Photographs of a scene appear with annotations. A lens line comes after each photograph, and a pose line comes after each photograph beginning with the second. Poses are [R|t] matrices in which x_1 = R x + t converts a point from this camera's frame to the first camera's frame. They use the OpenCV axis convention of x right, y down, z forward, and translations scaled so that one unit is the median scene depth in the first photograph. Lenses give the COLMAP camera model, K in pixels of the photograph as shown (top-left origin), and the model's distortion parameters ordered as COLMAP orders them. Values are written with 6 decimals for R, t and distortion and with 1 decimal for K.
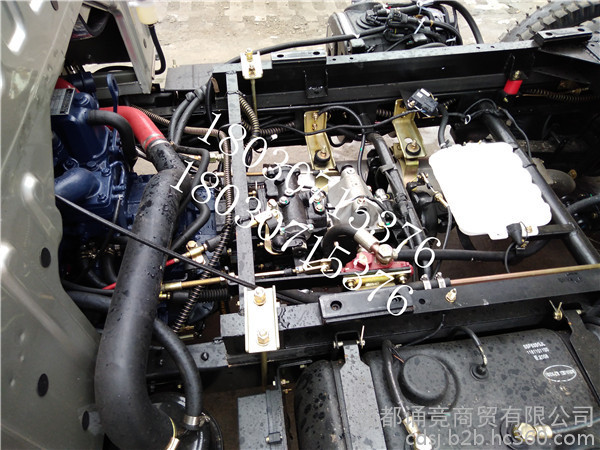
lens RADIAL K [[444.3, 0, 297.7], [0, 444.3, 221.3], [0, 0, 1]] dist [0.025583, -0.005796]
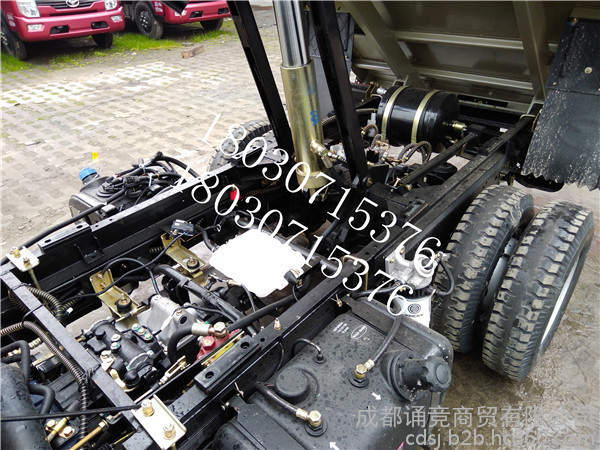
lens RADIAL K [[444.3, 0, 297.7], [0, 444.3, 221.3], [0, 0, 1]] dist [0.025583, -0.005796]
pose [[0.761377, -0.375307, 0.528630, -0.132441], [0.523496, 0.836907, -0.159811, 0.091527], [-0.382436, 0.398412, 0.833673, -0.187302]]
